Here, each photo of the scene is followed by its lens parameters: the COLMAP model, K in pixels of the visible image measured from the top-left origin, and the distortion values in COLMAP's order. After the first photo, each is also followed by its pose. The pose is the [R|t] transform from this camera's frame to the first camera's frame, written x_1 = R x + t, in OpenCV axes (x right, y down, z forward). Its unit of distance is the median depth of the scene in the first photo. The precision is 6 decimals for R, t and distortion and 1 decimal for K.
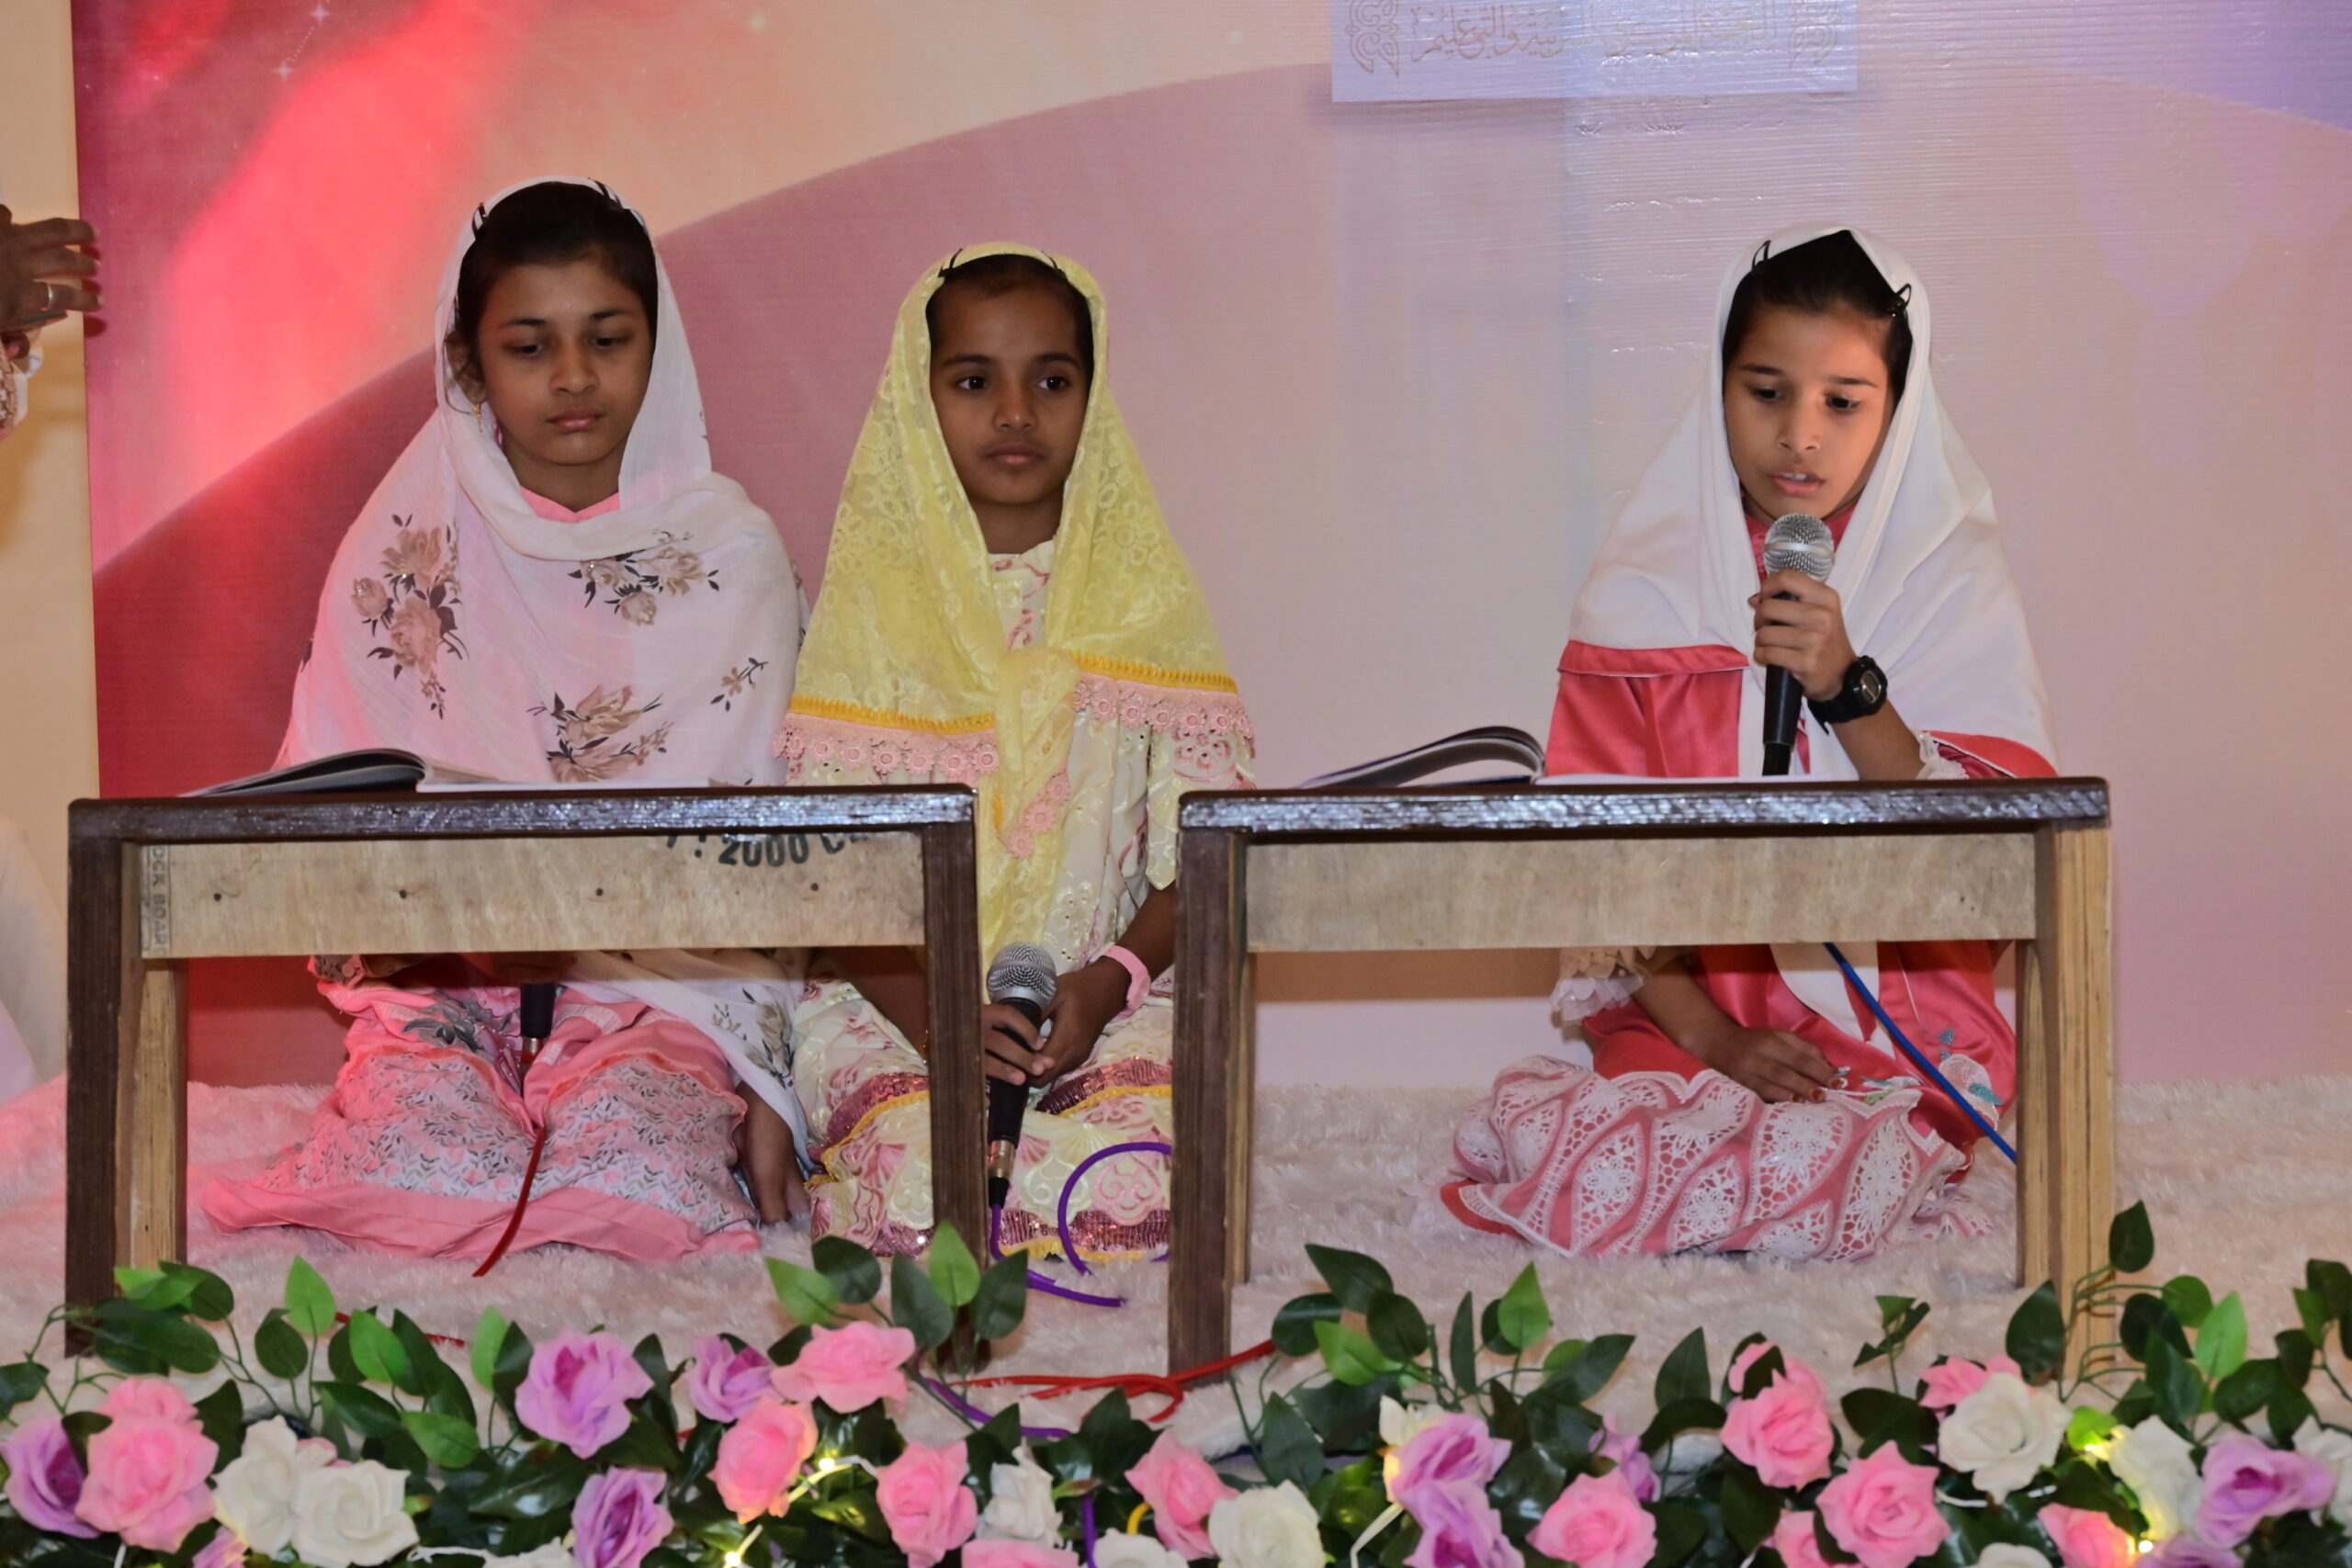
lens RADIAL K [[7246.4, 0, 1176.0], [0, 7246.4, 784.0], [0, 0, 1]] dist [0.029512, 0.082117]
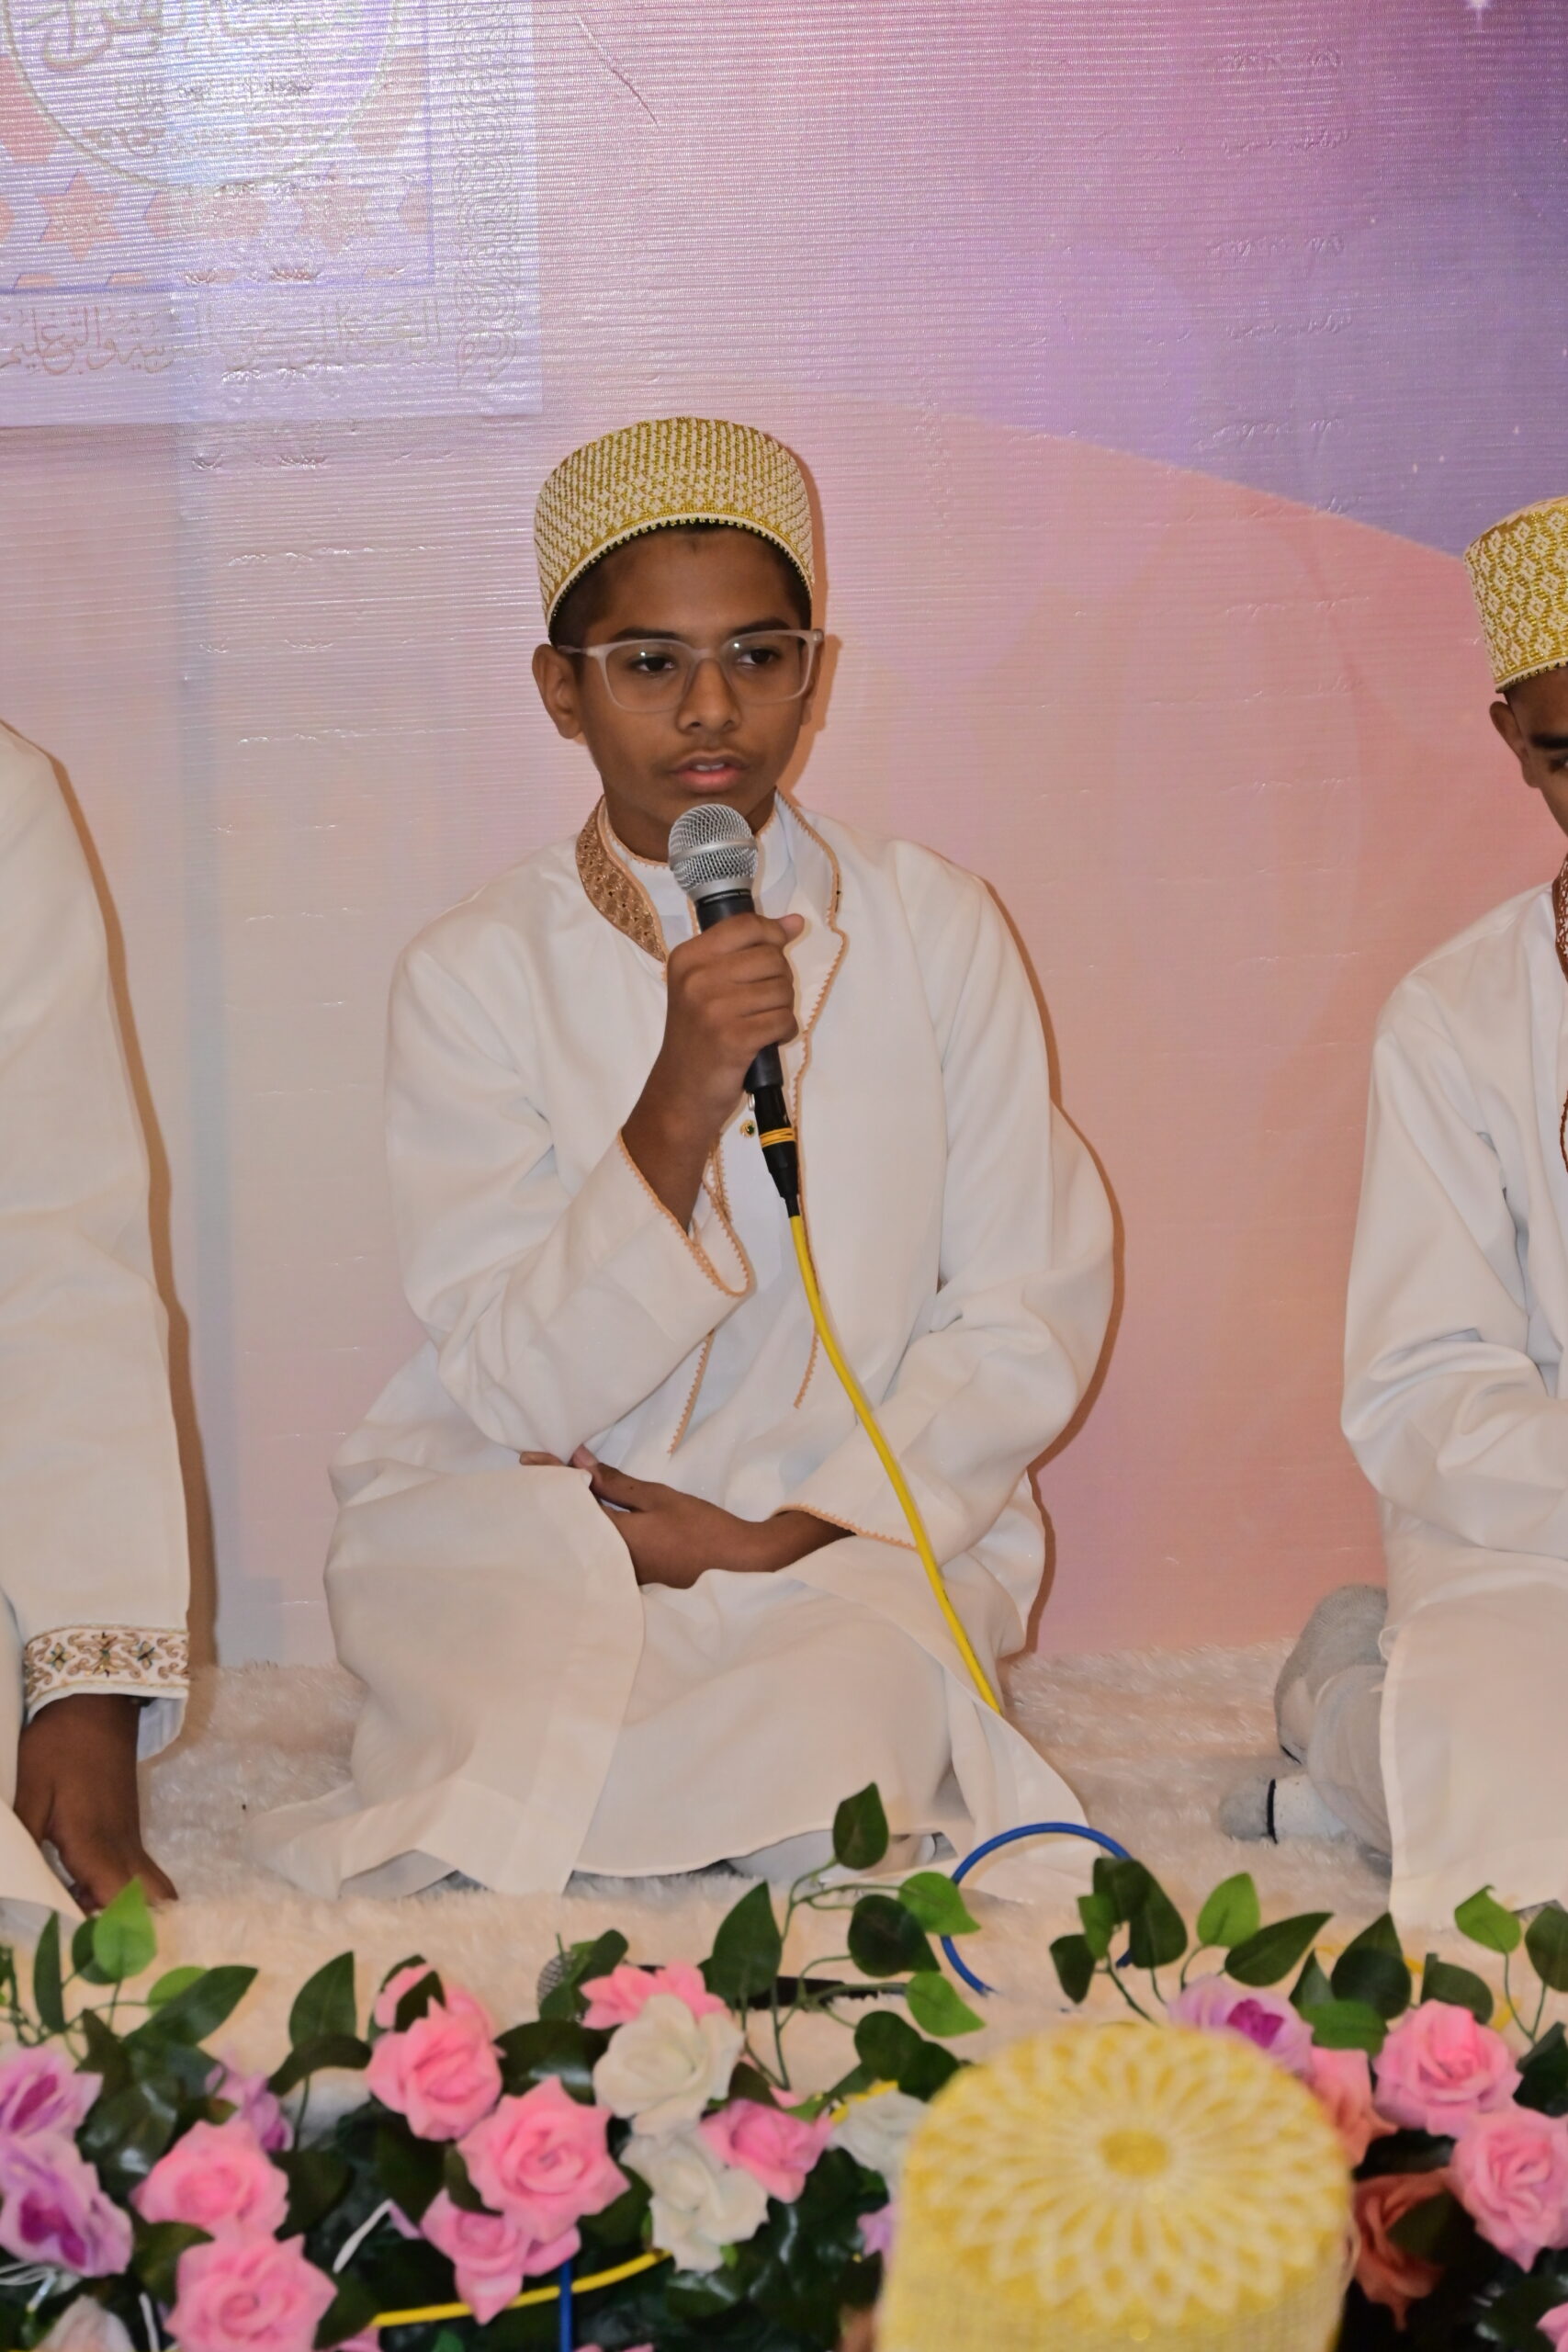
lens RADIAL K [[10446.6, 0, 784.0], [0, 10446.6, 1176.0], [0, 0, 1]] dist [-0.109489, 4.105483]
pose [[0.995050, -0.010590, 0.098812, 0.005915], [0.011819, 0.999860, -0.011862, 0.002448], [-0.098673, 0.012971, 0.995035, -0.148873]]
